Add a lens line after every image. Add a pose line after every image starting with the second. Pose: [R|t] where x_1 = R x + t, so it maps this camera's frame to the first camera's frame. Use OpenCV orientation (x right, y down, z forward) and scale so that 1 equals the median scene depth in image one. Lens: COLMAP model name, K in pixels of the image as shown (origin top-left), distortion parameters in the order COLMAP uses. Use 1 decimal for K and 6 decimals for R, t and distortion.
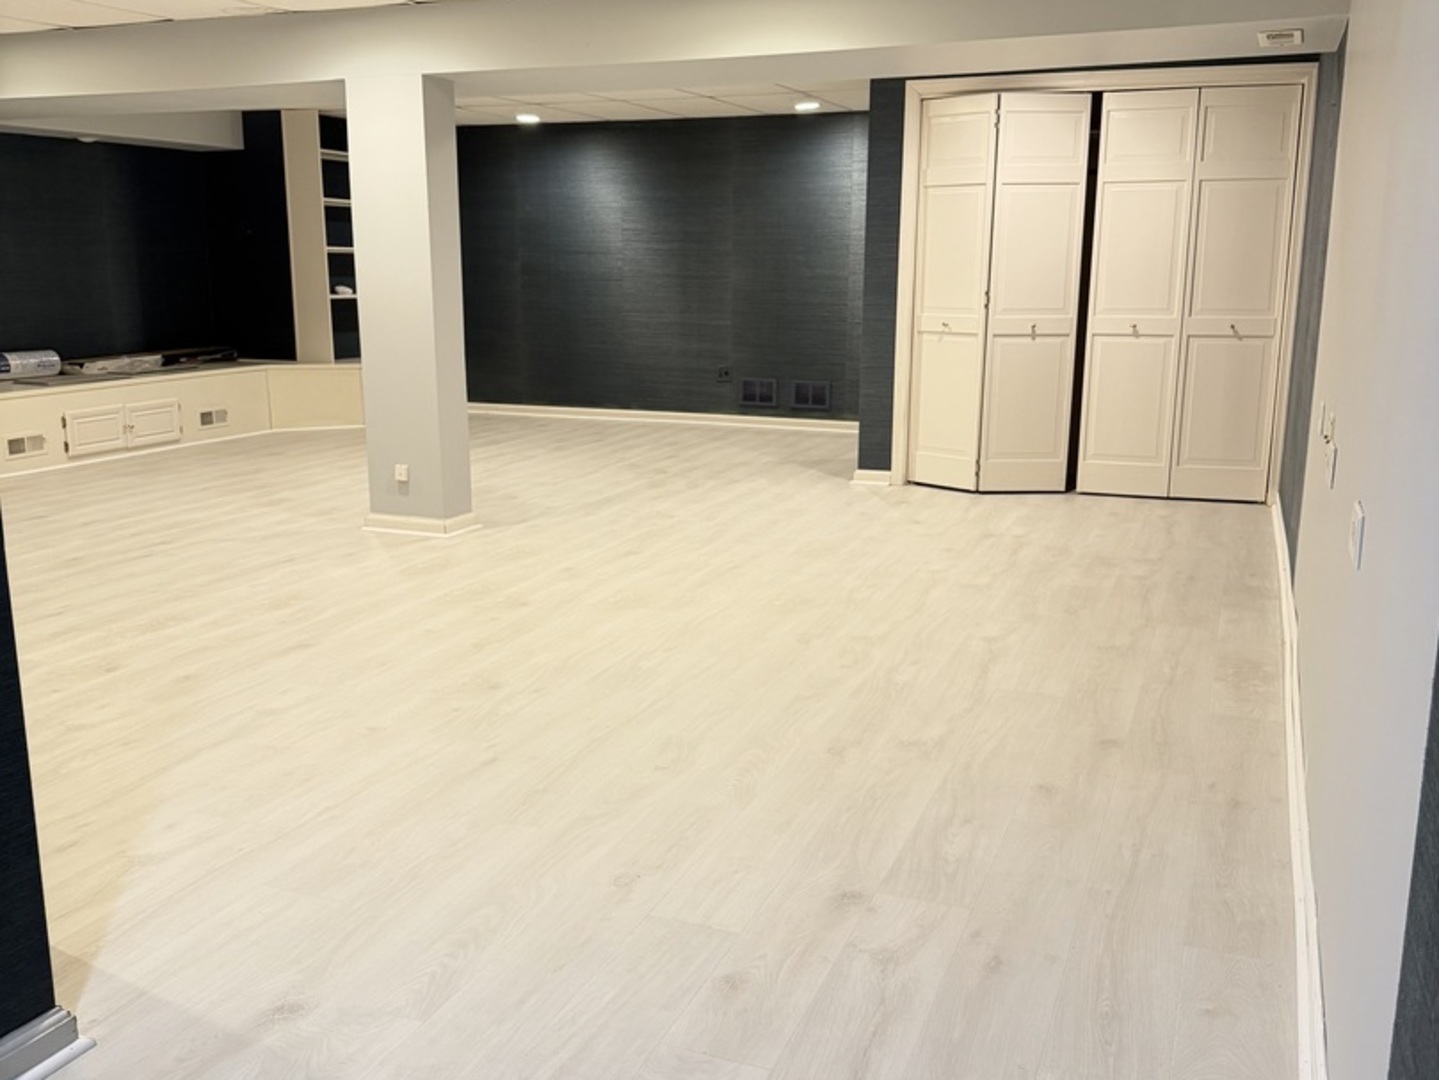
lens RADIAL K [[1344.2, 0, 719.5], [0, 1344.2, 540.0], [0, 0, 1]] dist [0.160094, -0.305104]
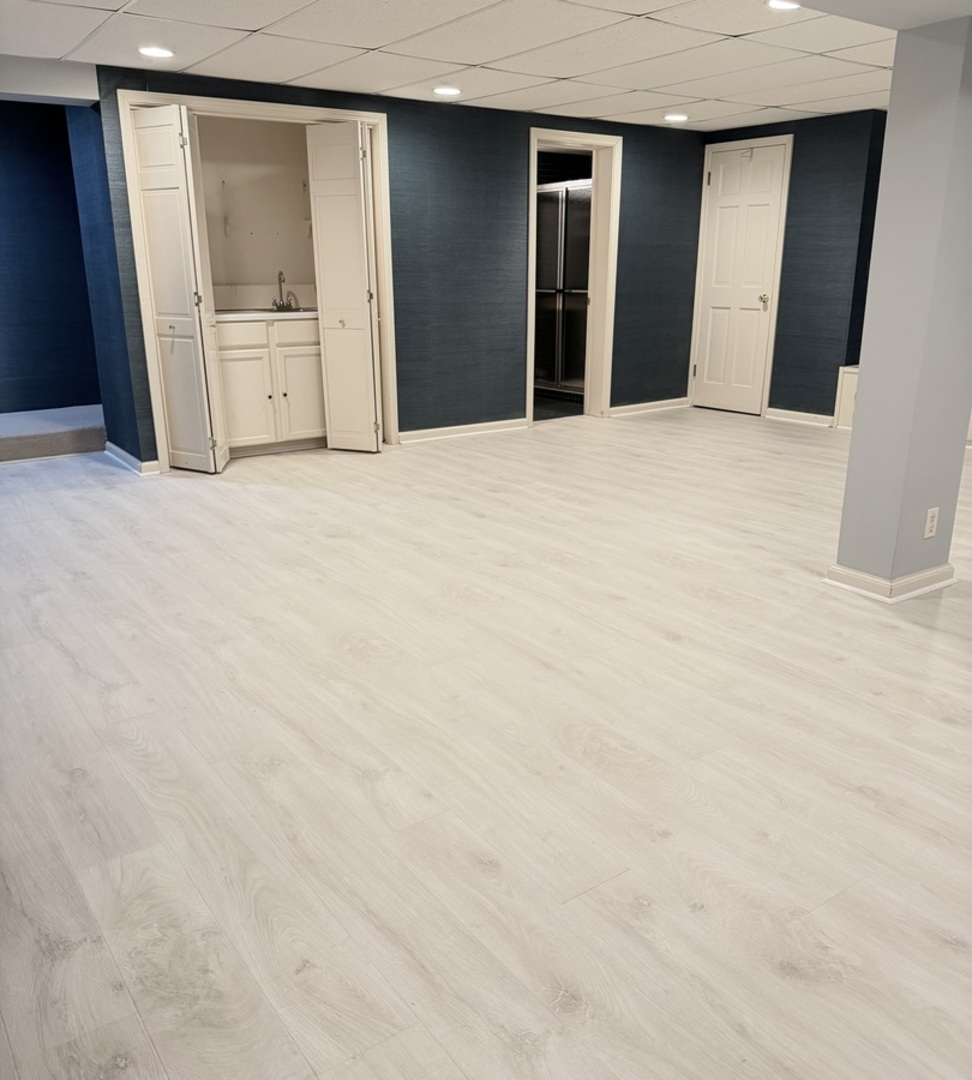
lens RADIAL K [[896.5, 0, 486.0], [0, 896.5, 540.0], [0, 0, 1]] dist [0.113220, -0.267326]
pose [[-0.538761, 0.238214, -0.808079, 0.568478], [-0.175087, 0.906586, 0.383987, -0.313201], [0.824064, 0.348361, -0.446725, 1.543878]]
